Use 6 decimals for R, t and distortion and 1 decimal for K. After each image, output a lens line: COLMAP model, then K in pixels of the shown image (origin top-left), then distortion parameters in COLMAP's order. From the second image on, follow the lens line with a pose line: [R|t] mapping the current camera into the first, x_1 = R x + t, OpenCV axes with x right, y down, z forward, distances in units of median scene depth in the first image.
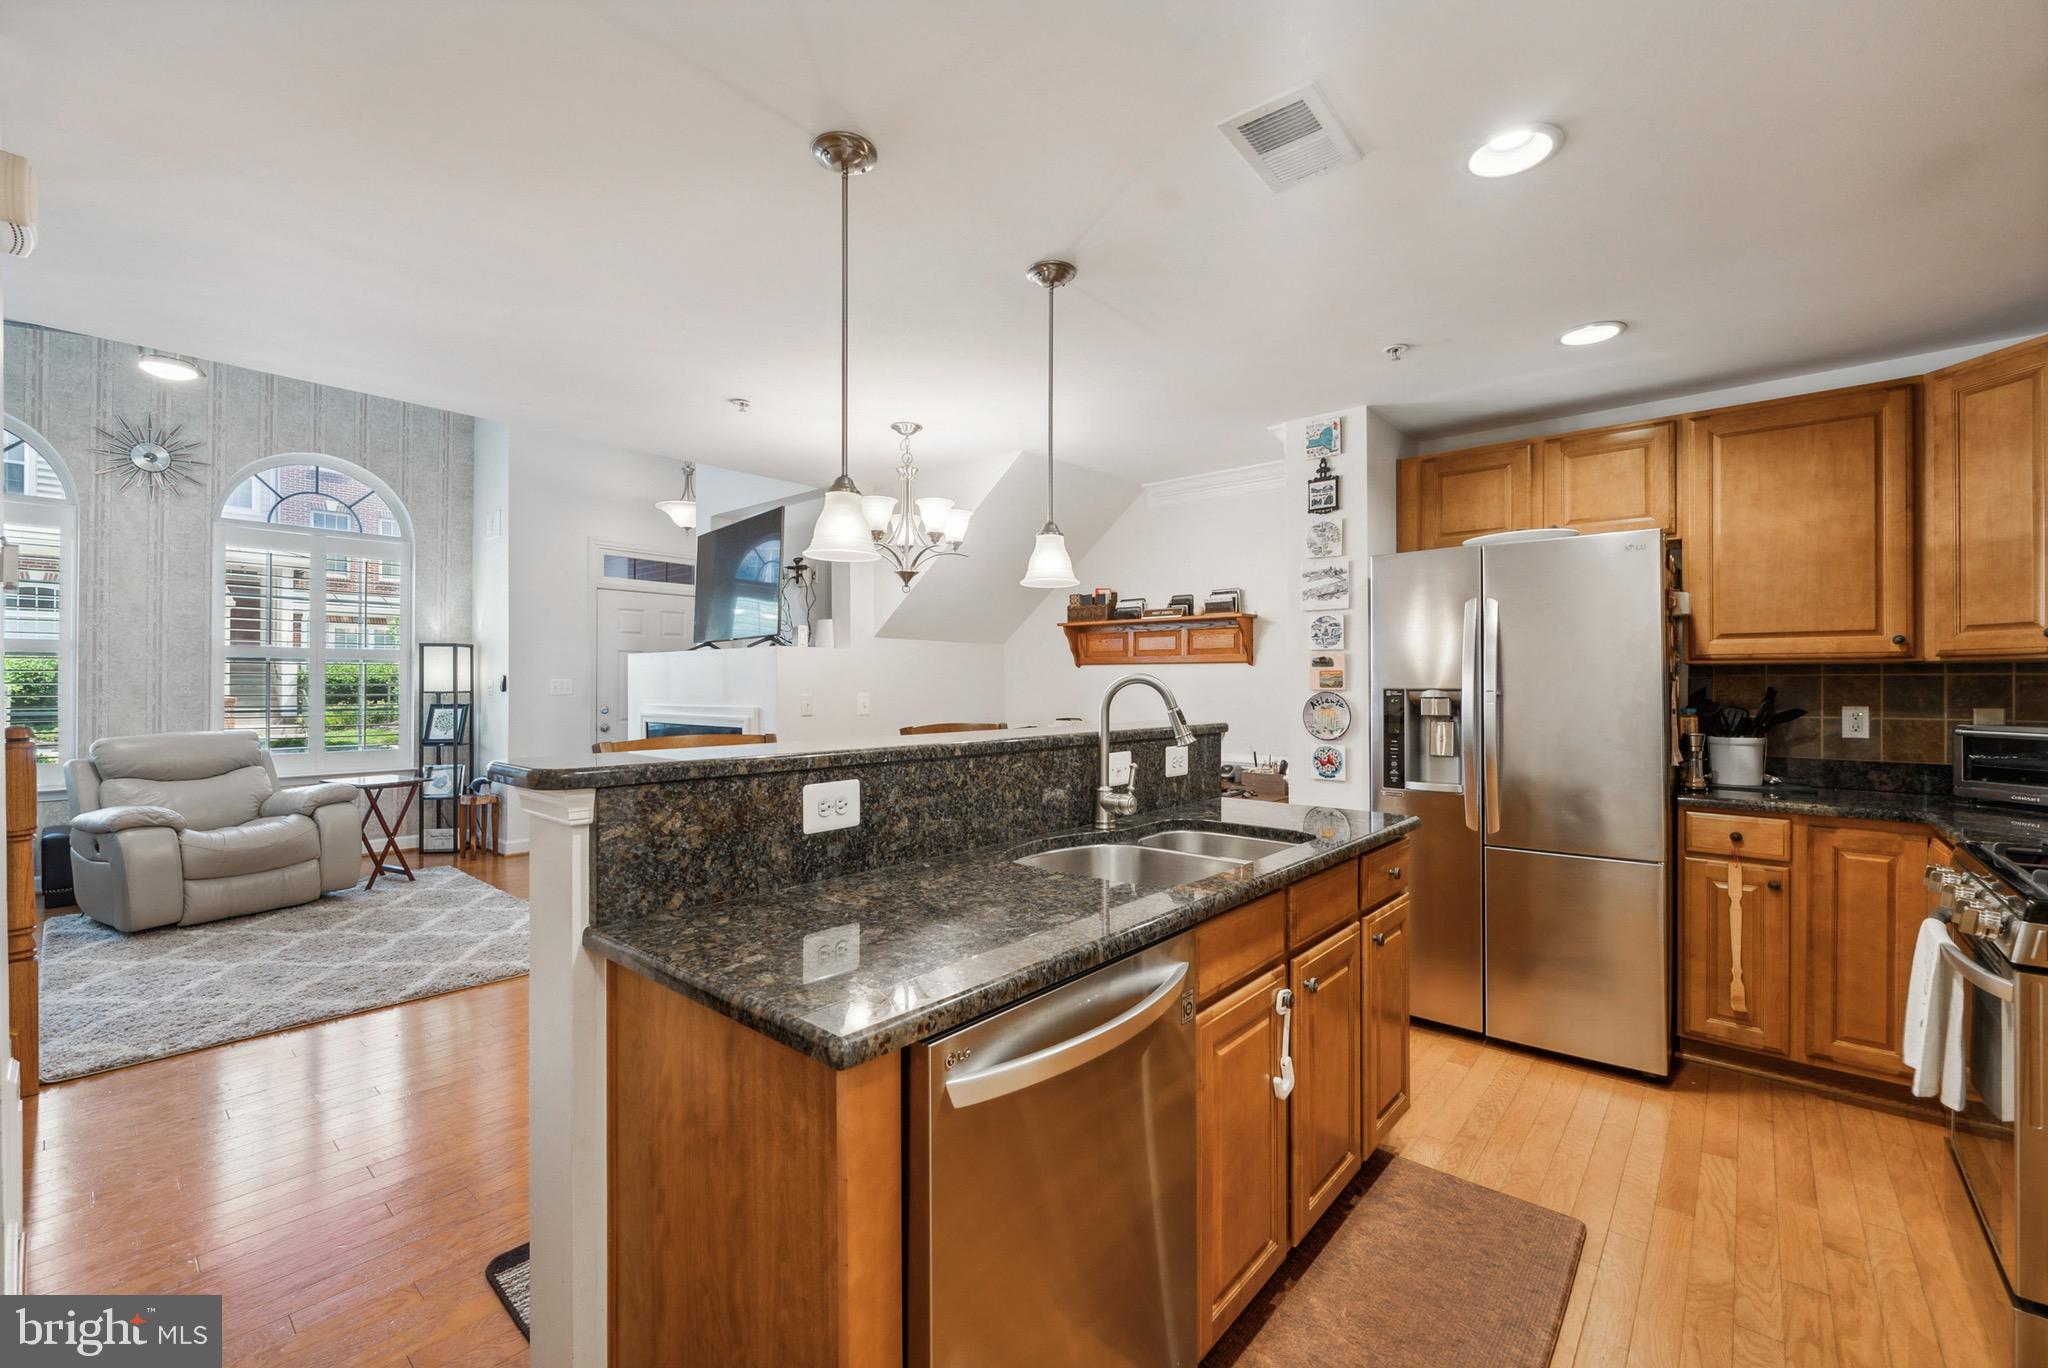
lens RADIAL K [[834.2, 0, 1020.6], [0, 834.2, 683.2], [0, 0, 1]] dist [-0.001209, -0.000898]
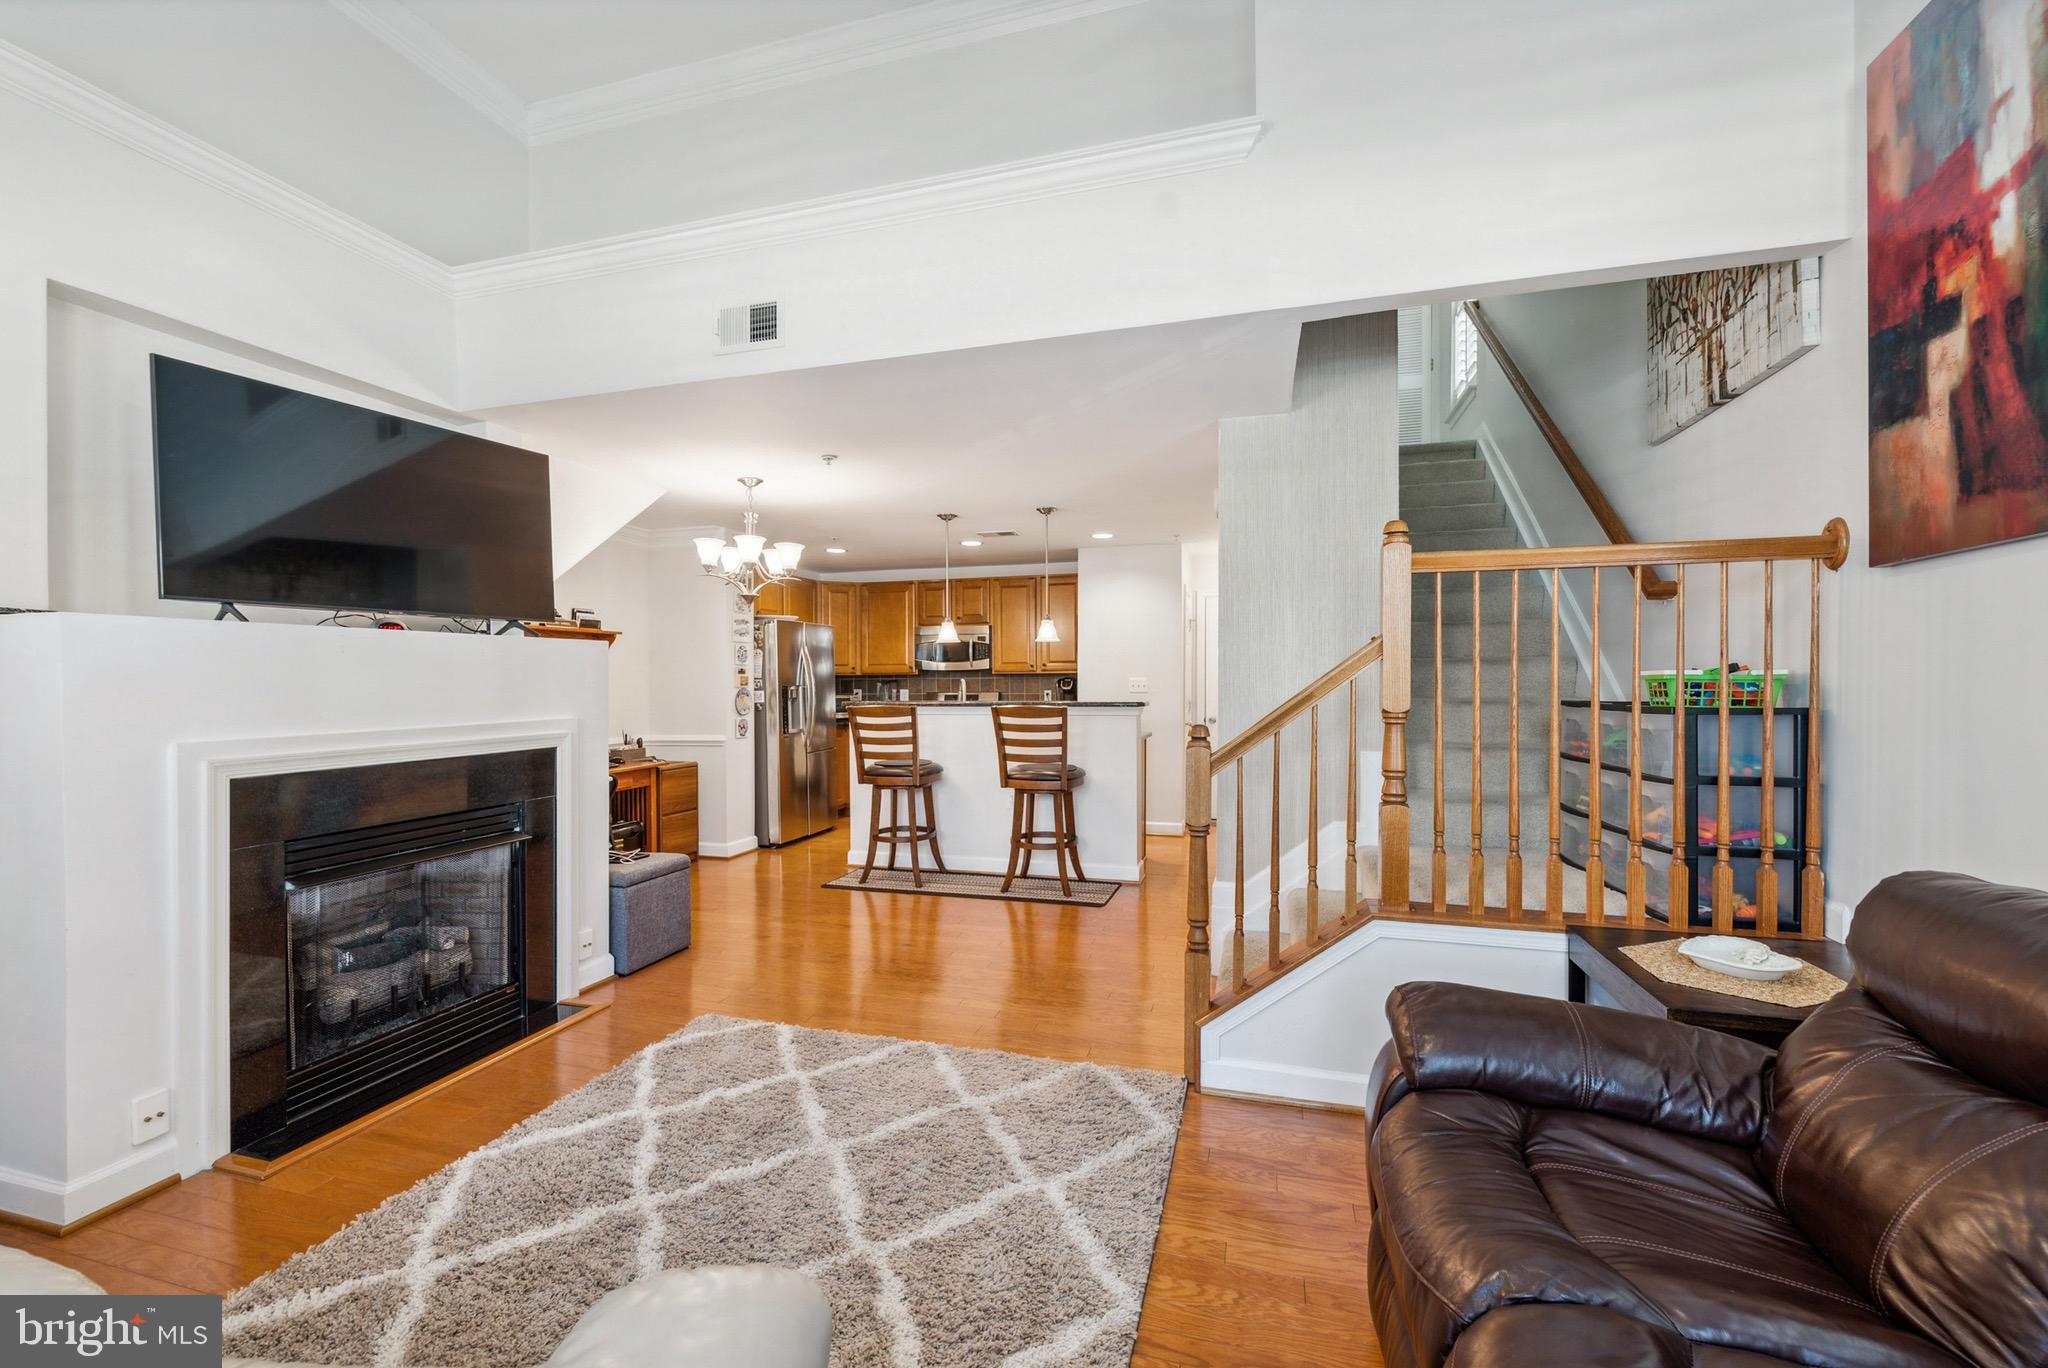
lens RADIAL K [[834.2, 0, 1026.6], [0, 834.2, 687.8], [0, 0, 1]] dist [-0.001209, -0.000898]
pose [[-0.419247, -0.005560, 0.907855, -1.768951], [0.006147, 0.999941, 0.008962, -0.003917], [-0.907852, 0.009338, -0.419188, 1.401560]]
